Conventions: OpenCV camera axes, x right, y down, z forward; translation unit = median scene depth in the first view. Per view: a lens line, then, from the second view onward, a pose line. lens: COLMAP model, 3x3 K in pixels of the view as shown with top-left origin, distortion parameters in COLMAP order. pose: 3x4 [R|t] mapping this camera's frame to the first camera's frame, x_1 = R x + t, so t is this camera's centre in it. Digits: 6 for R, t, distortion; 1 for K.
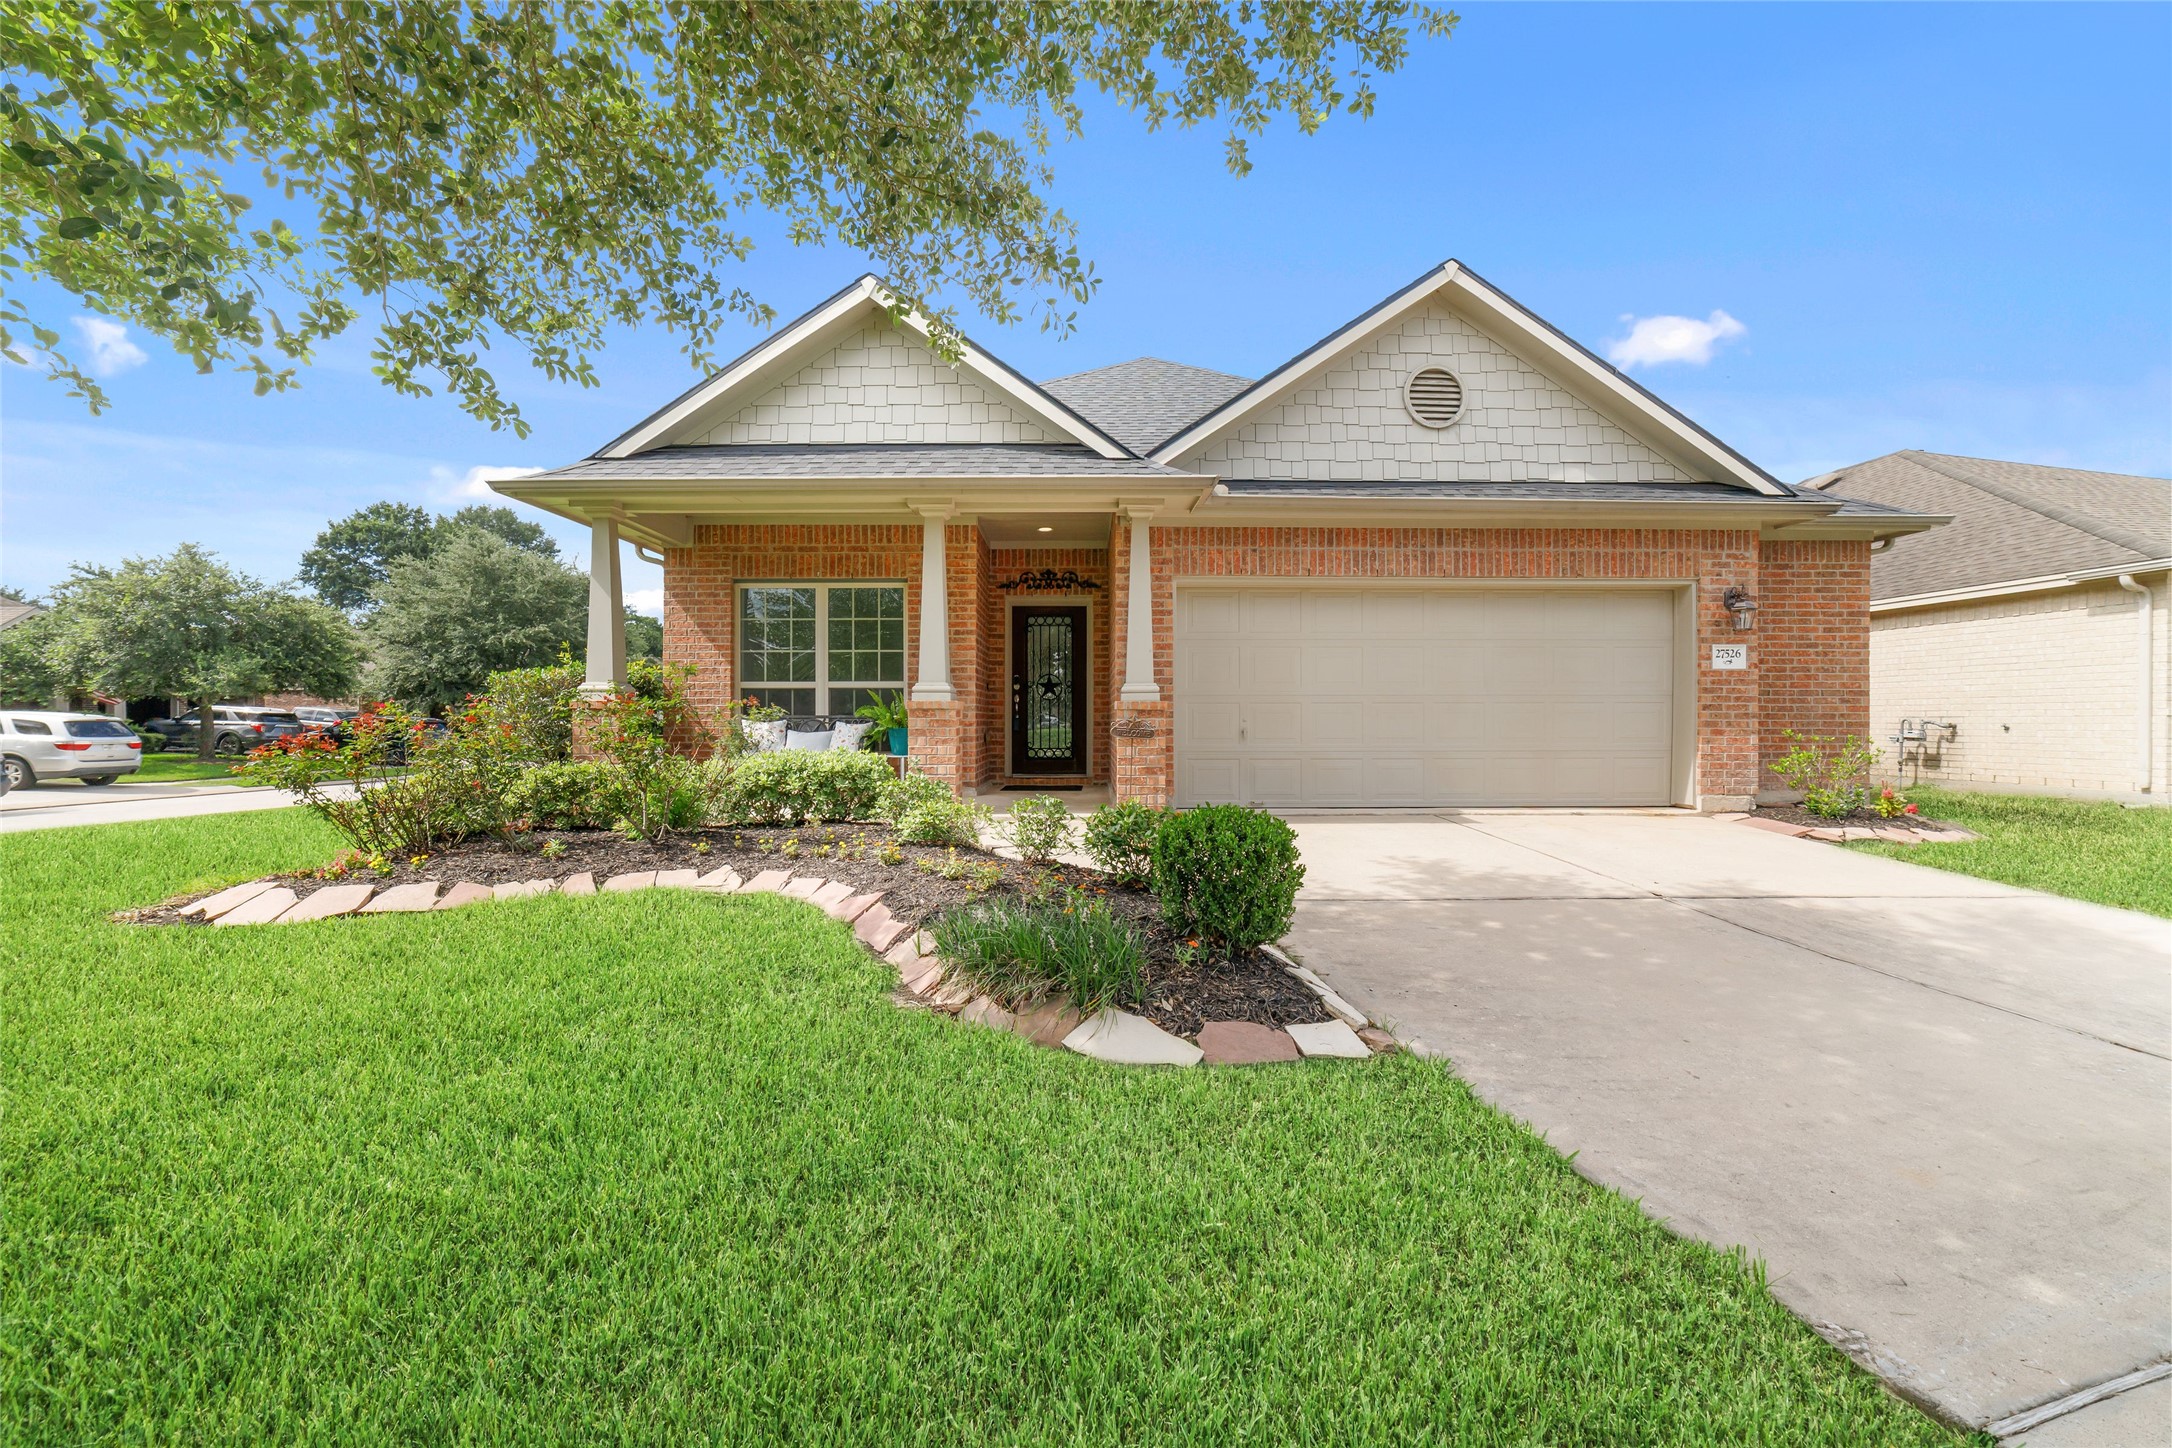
lens RADIAL K [[828.2, 0, 1084.9], [0, 828.2, 722.8], [0, 0, 1]] dist [-0.003820, 0.000518]
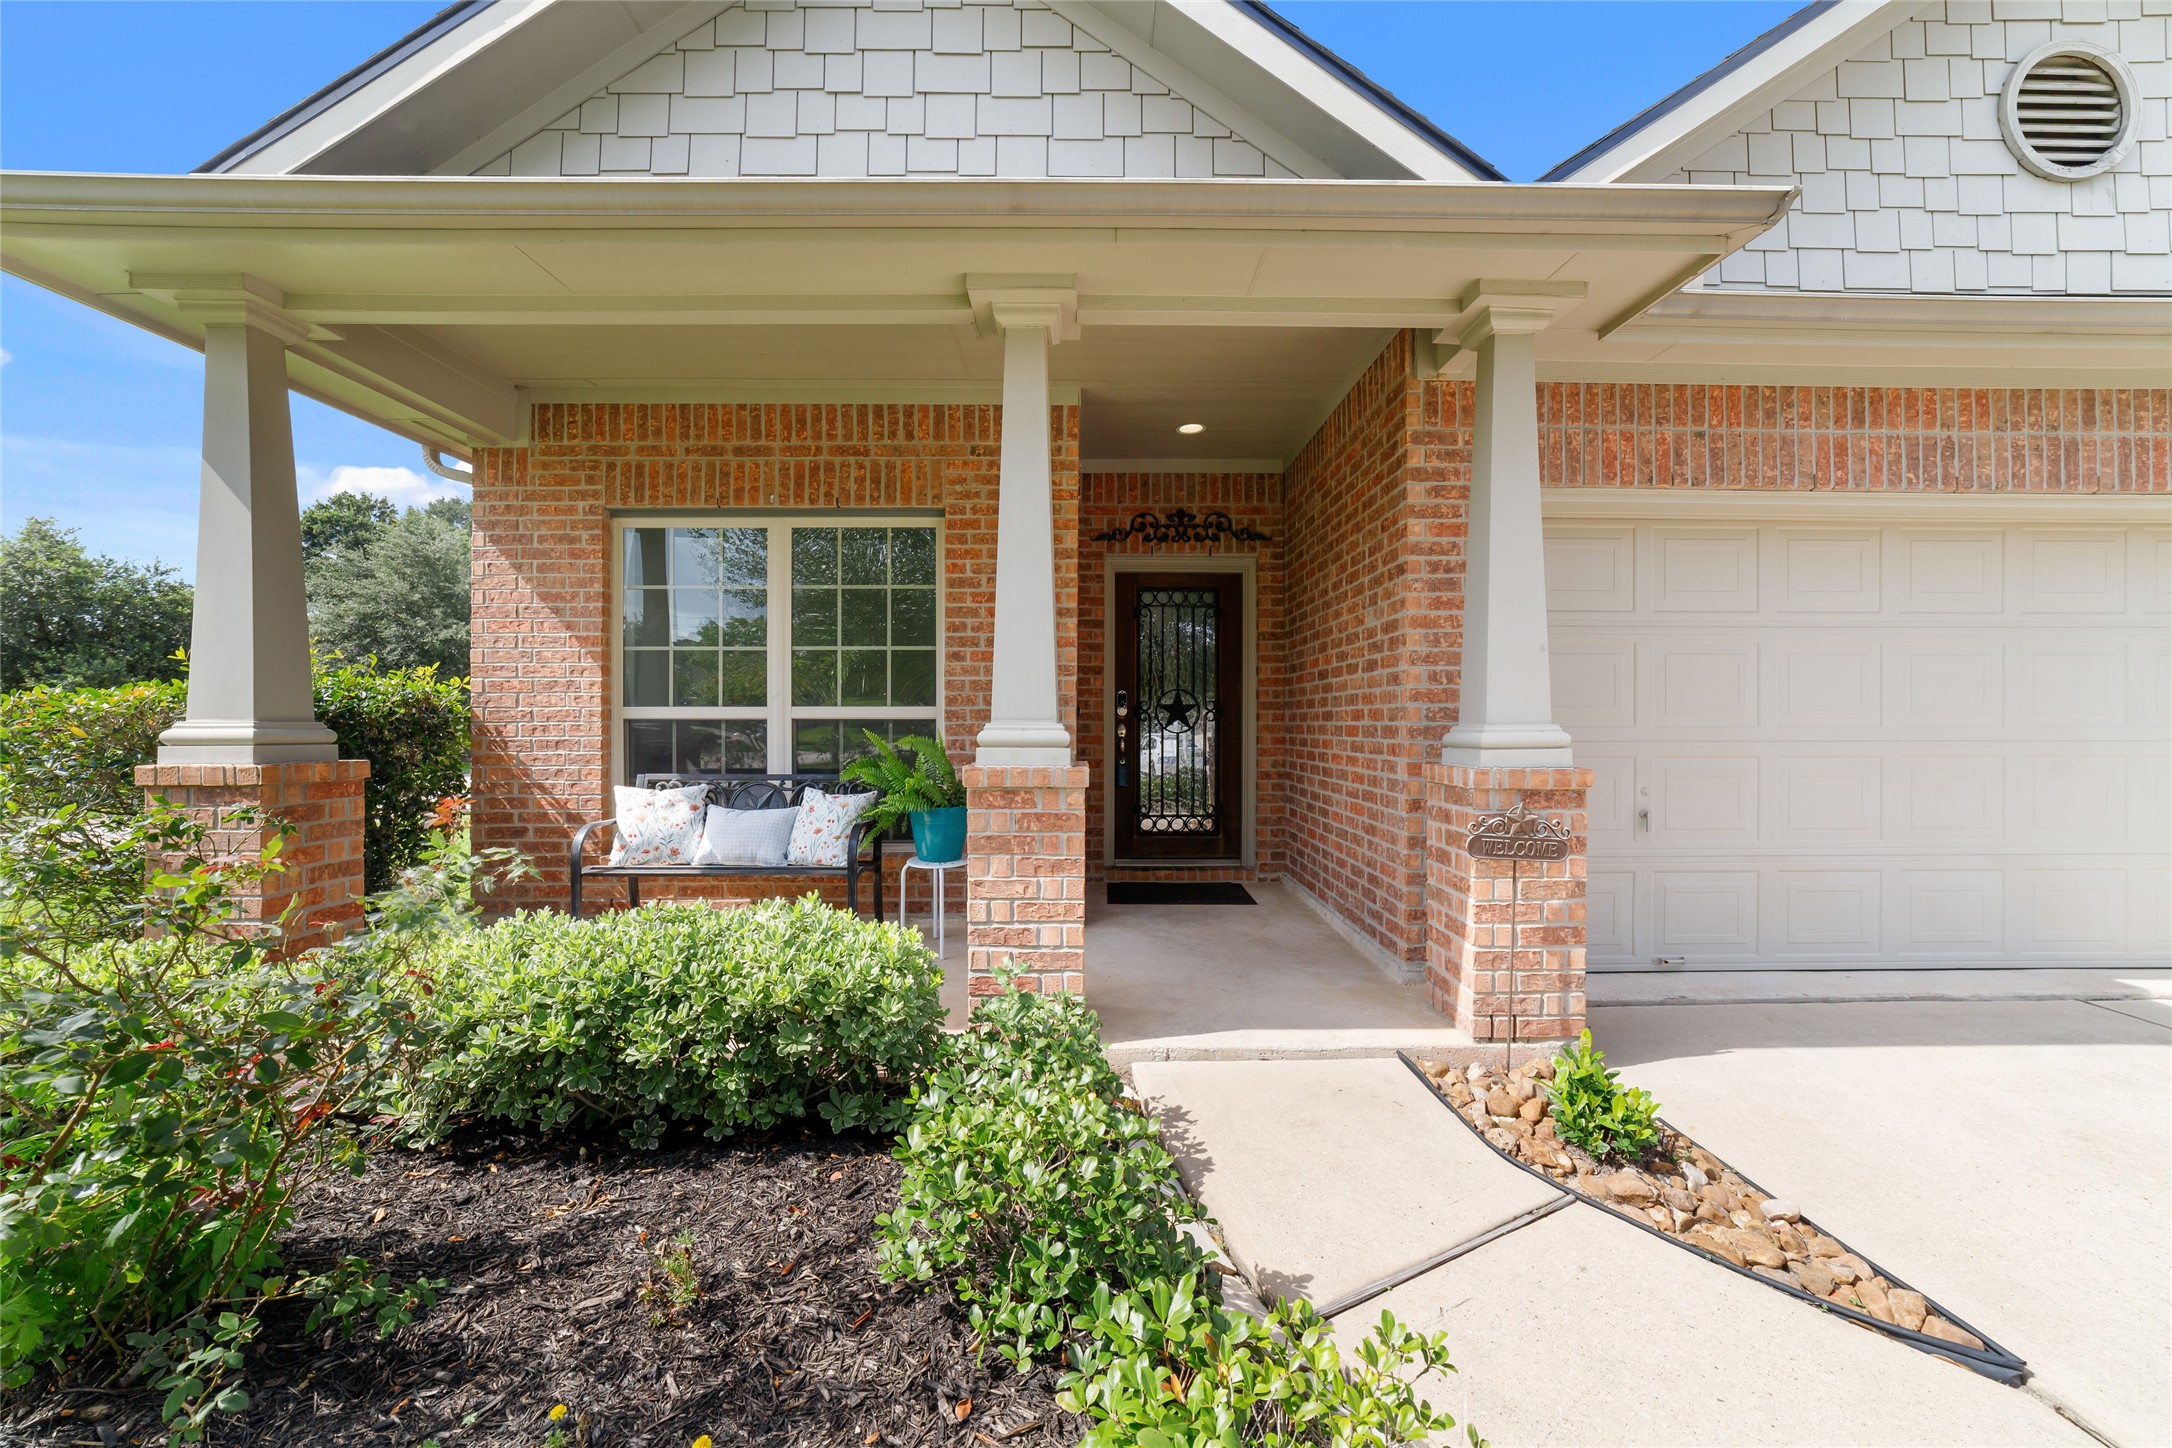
lens RADIAL K [[828.2, 0, 1090.6], [0, 828.2, 721.5], [0, 0, 1]] dist [-0.003820, 0.000518]
pose [[0.999938, 0.000907, 0.011137, -0.132236], [-0.000865, 0.999992, -0.003793, -0.040335], [-0.011140, 0.003783, 0.999931, 0.494450]]
